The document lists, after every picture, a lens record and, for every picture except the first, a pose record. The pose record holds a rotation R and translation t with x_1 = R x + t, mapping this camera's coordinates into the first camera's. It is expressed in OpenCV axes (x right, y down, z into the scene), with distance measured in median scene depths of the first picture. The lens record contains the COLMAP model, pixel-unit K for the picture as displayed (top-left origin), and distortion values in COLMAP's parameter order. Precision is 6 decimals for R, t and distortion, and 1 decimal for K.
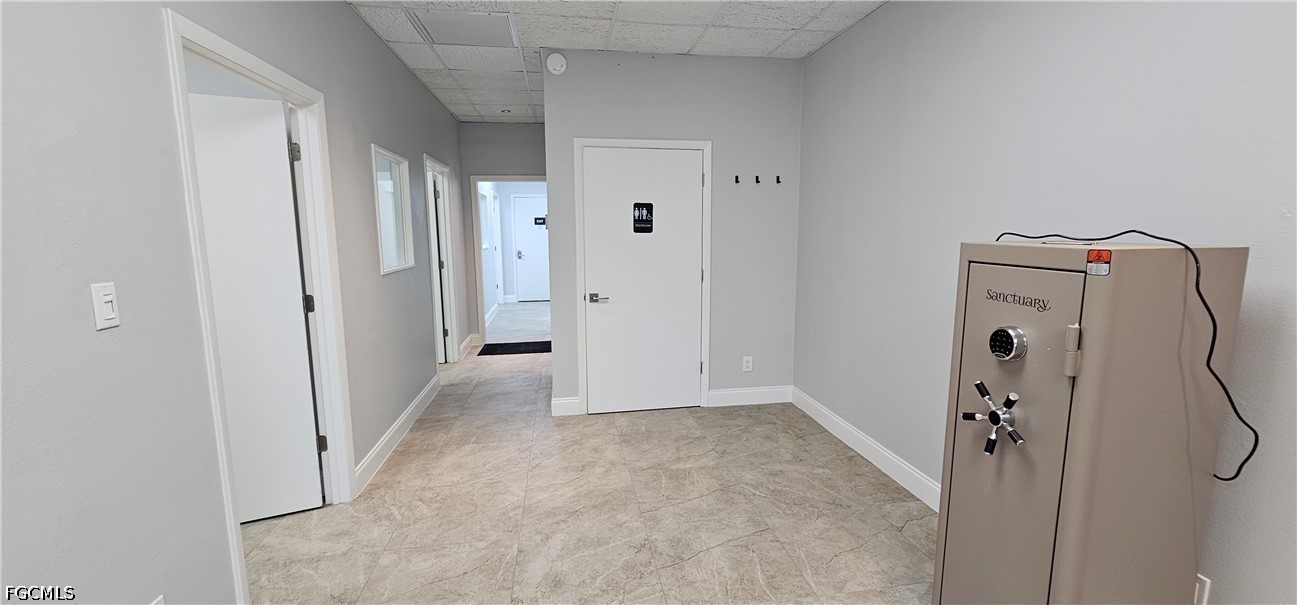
lens RADIAL K [[531.5, 0, 650.2], [0, 531.5, 303.7], [0, 0, 1]] dist [-0.005754, 0.002431]
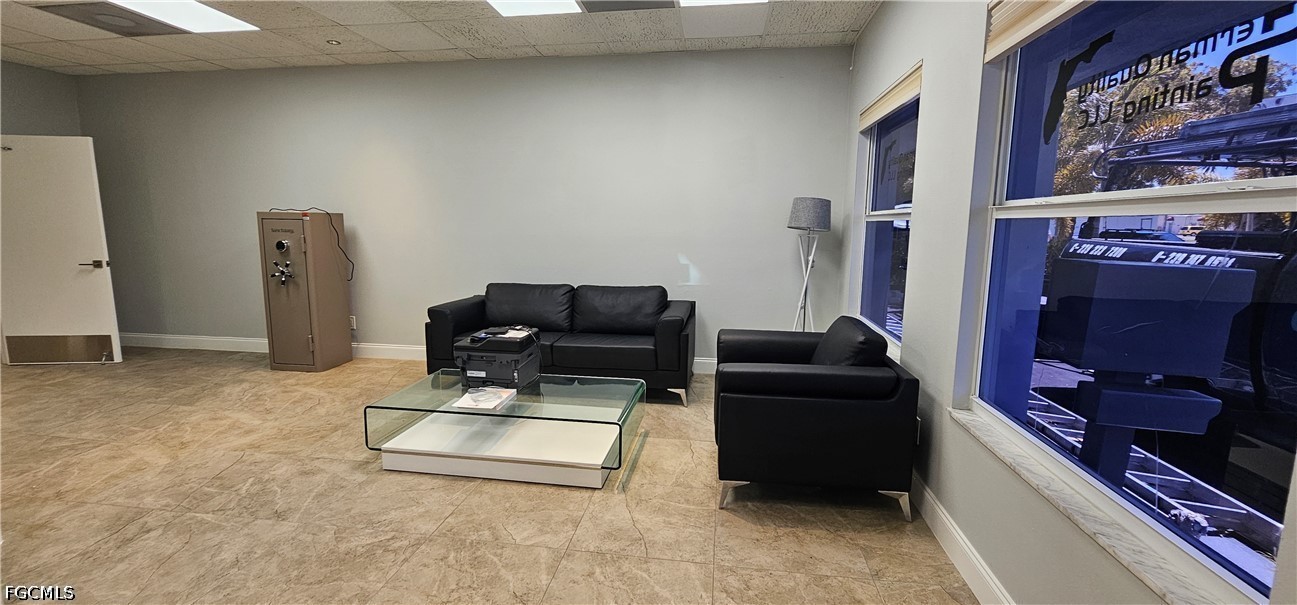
lens RADIAL K [[531.5, 0, 649.8], [0, 531.5, 301.5], [0, 0, 1]] dist [-0.005754, 0.002431]
pose [[0.301236, -0.129955, 0.944653, -0.625719], [0.124809, 0.987520, 0.096052, 0.144310], [-0.945346, 0.088967, 0.313697, -0.743596]]
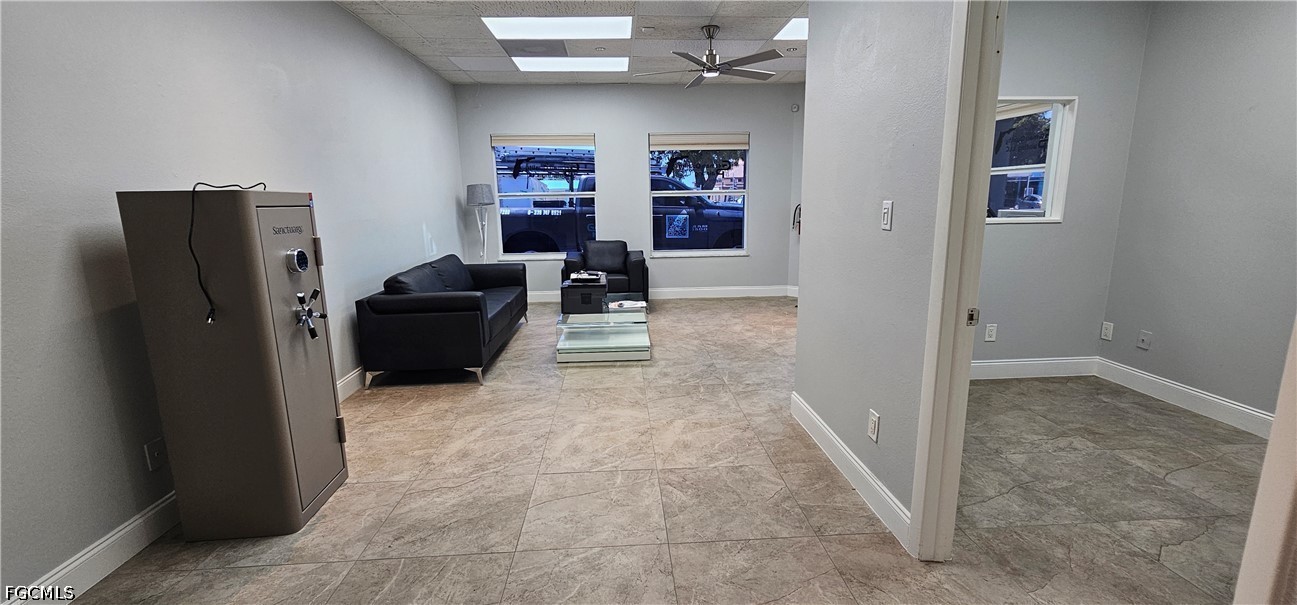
lens RADIAL K [[531.5, 0, 650.9], [0, 531.5, 293.7], [0, 0, 1]] dist [-0.005754, 0.002431]
pose [[-0.994665, 0.002614, 0.103125, -0.177846], [0.035199, 0.948282, 0.315472, -0.108175], [-0.096967, 0.317419, -0.943315, 0.953949]]
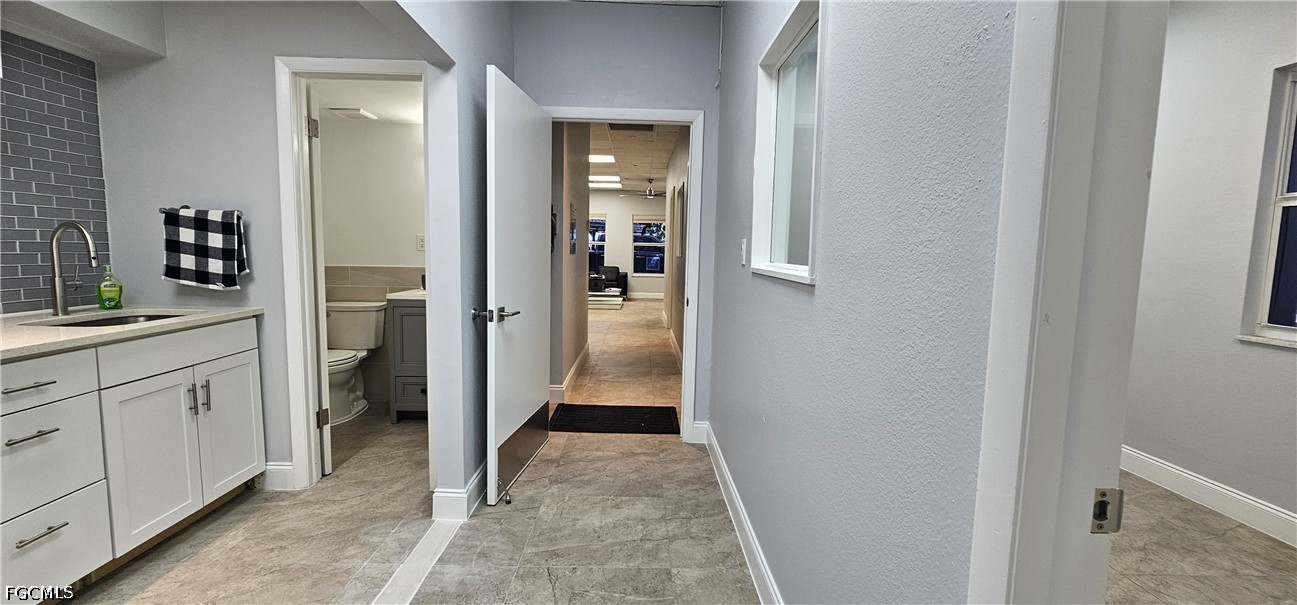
lens RADIAL K [[531.5, 0, 645.6], [0, 531.5, 300.0], [0, 0, 1]] dist [-0.005754, 0.002431]
pose [[-0.988038, -0.031097, 0.151045, -0.622542], [0.004596, 0.973084, 0.230405, -0.313422], [-0.154144, 0.228343, -0.961301, 2.621472]]
